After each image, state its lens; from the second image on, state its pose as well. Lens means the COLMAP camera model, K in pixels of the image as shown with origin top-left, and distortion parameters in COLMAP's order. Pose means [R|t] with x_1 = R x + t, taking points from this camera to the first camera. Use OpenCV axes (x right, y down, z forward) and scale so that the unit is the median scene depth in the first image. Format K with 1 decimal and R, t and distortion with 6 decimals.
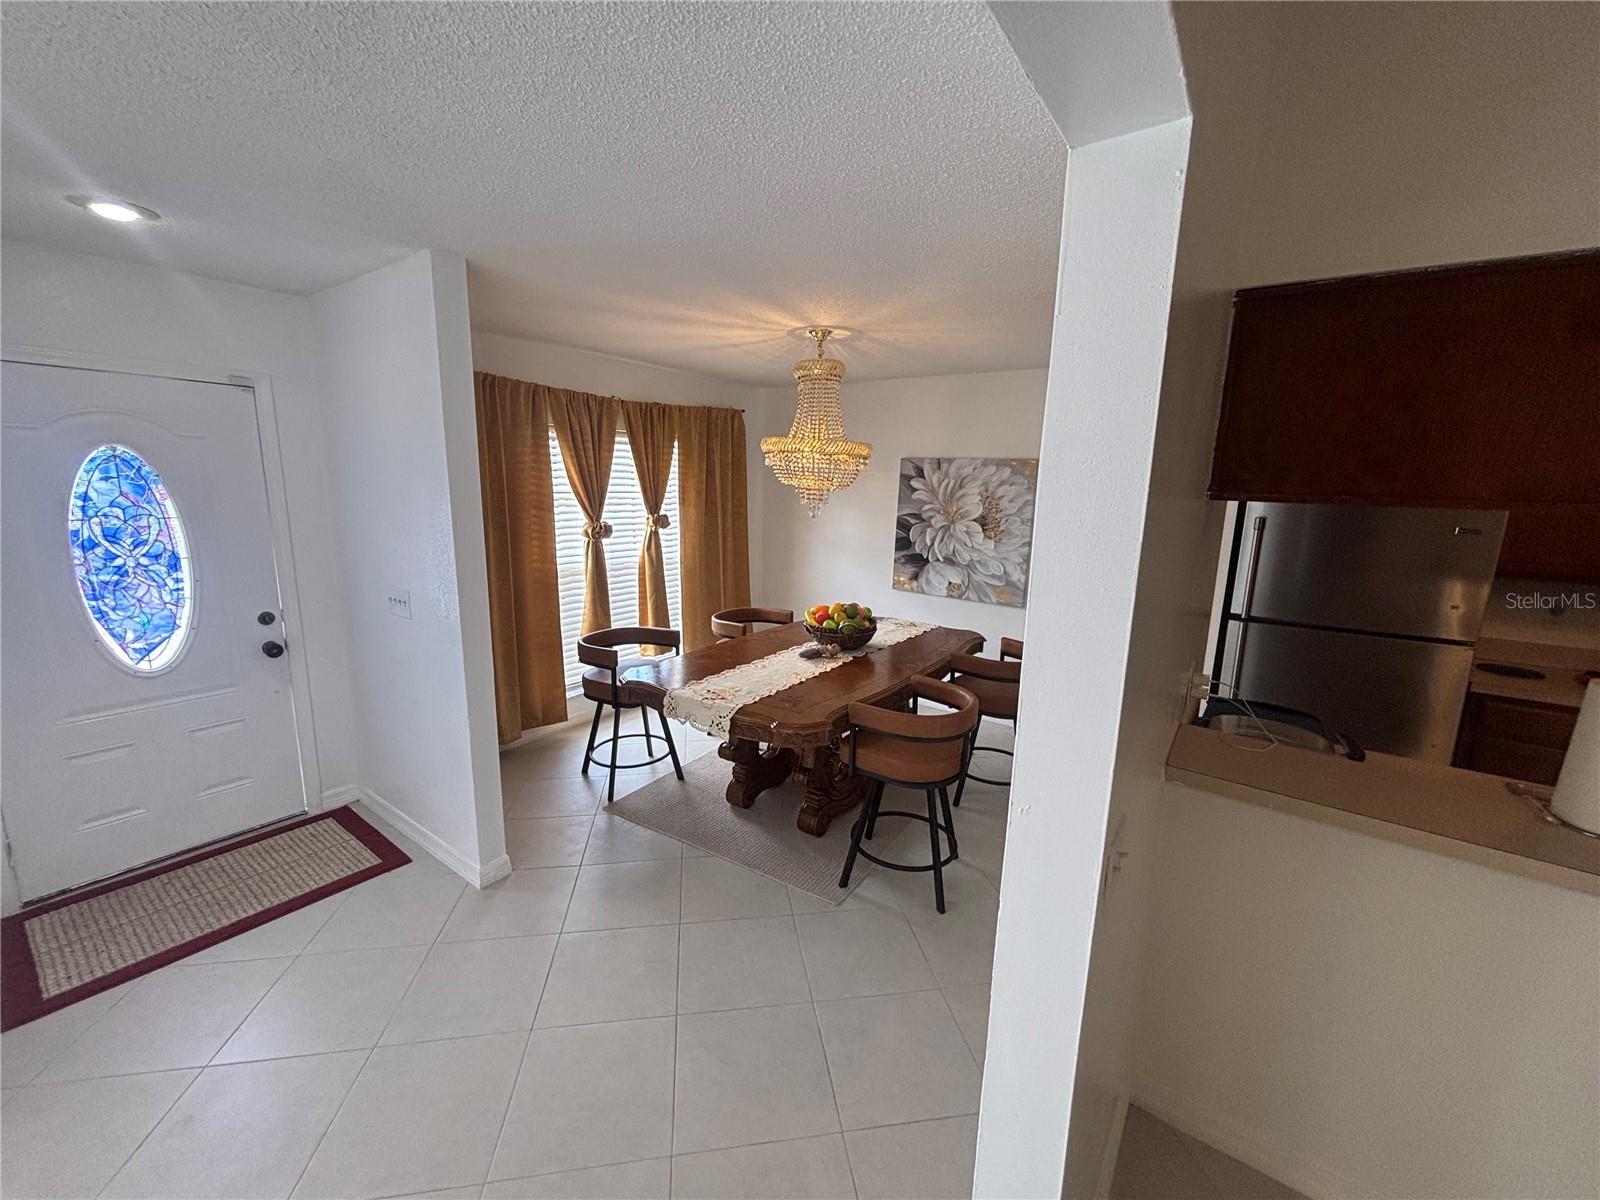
lens RADIAL K [[639.5, 0, 802.6], [0, 639.5, 601.3], [0, 0, 1]] dist [0.001092, 0.000222]
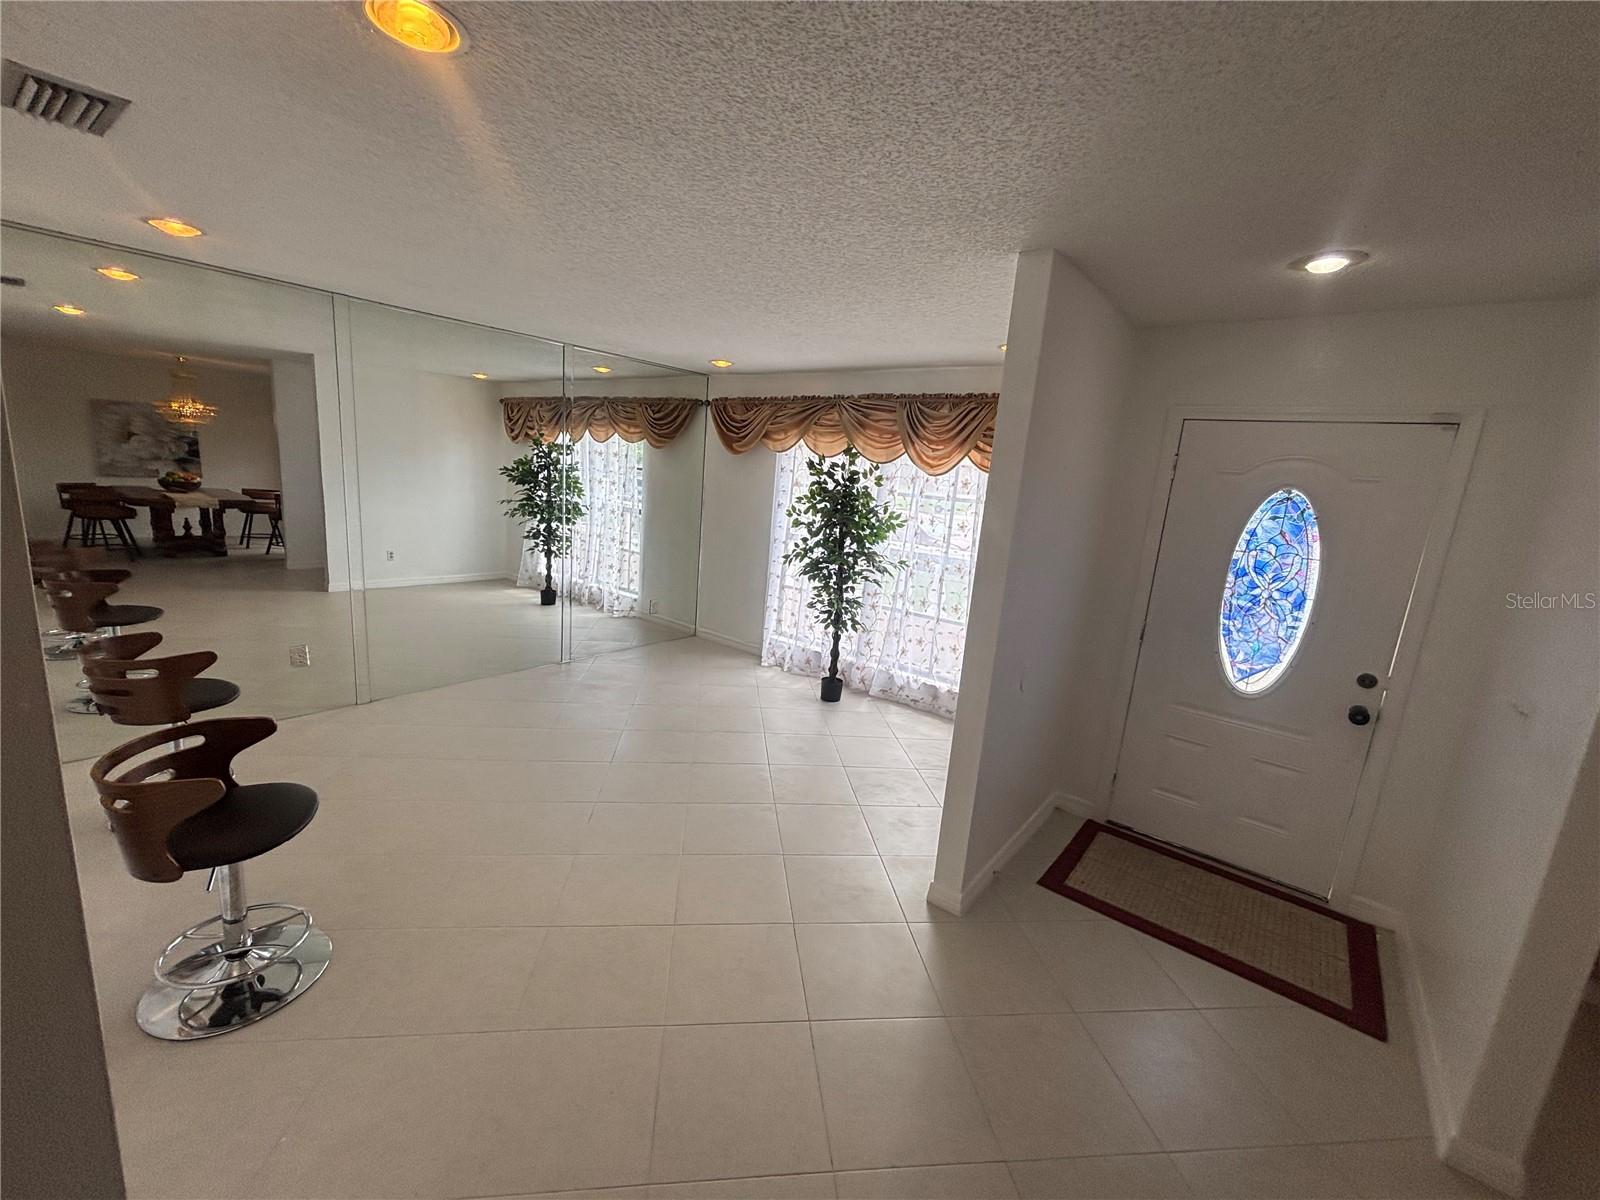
lens RADIAL K [[639.5, 0, 803.5], [0, 639.5, 601.7], [0, 0, 1]] dist [0.001092, 0.000222]
pose [[-0.026460, 0.168164, -0.985404, 0.054213], [-0.268433, 0.948349, 0.169048, -0.021085], [0.962935, 0.268988, 0.020048, 0.217270]]
